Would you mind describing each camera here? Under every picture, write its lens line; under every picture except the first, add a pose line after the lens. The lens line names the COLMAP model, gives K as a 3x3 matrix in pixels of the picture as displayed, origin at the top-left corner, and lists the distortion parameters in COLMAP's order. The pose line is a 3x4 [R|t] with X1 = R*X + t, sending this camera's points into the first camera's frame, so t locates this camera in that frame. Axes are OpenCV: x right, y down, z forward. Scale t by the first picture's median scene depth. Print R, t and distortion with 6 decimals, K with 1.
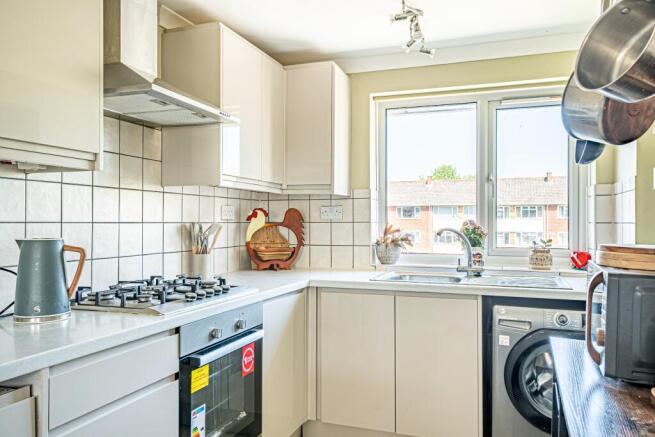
lens RADIAL K [[503.7, 0, 327.5], [0, 503.7, 218.5], [0, 0, 1]] dist [0.007275, 0.003308]
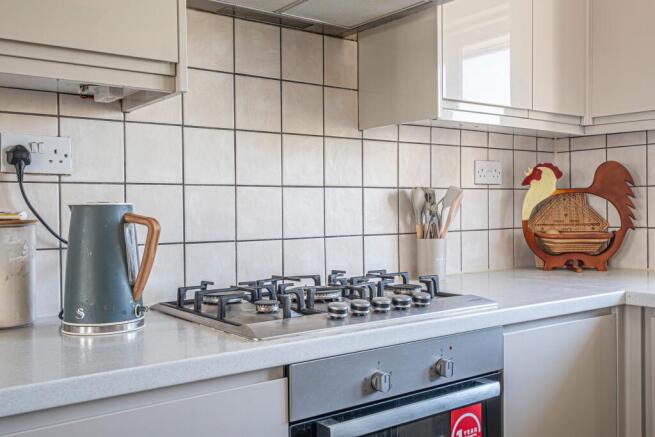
lens RADIAL K [[639.4, 0, 327.5], [0, 639.4, 218.5], [0, 0, 1]] dist [0.037154, 0.004539]
pose [[0.835650, -0.000267, -0.549262, 0.075169], [0.015430, 0.999617, 0.022989, 0.026959], [0.549045, -0.027686, 0.835334, 0.288198]]
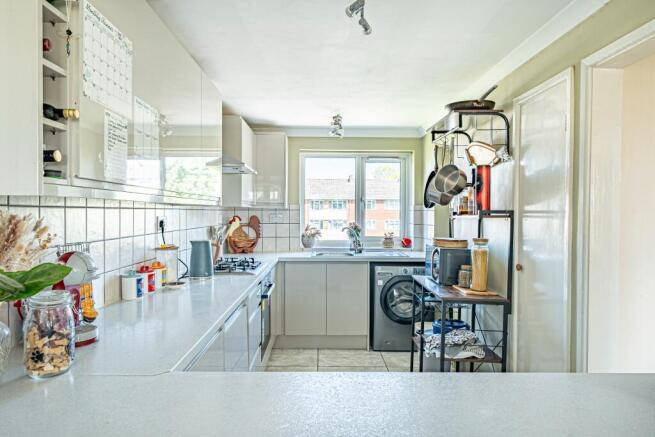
lens RADIAL K [[420.2, 0, 327.5], [0, 420.2, 218.5], [0, 0, 1]] dist [0.001354, 0.000085]
pose [[0.933411, -0.003754, 0.358790, -0.423468], [-0.004842, 0.999722, 0.023055, -0.054335], [-0.358777, -0.023257, 0.933133, -0.472311]]
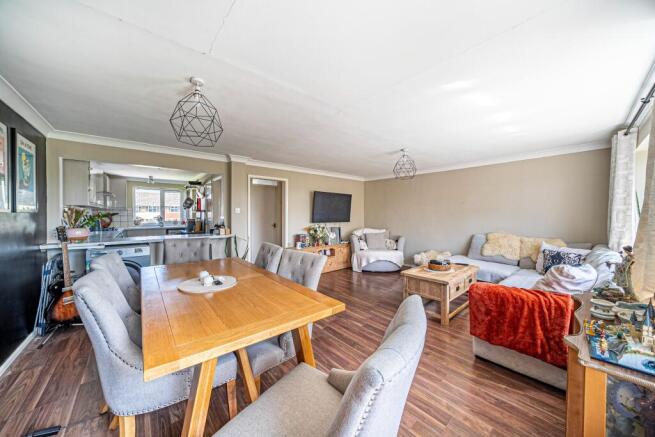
lens RADIAL K [[226.9, 0, 327.5], [0, 226.9, 218.5], [0, 0, 1]] dist [-0.020603, -0.000048]
pose [[0.495205, -0.018256, 0.868585, -0.922539], [-0.005025, 0.999702, 0.023876, -0.030395], [-0.868762, -0.016188, 0.494965, -1.708099]]
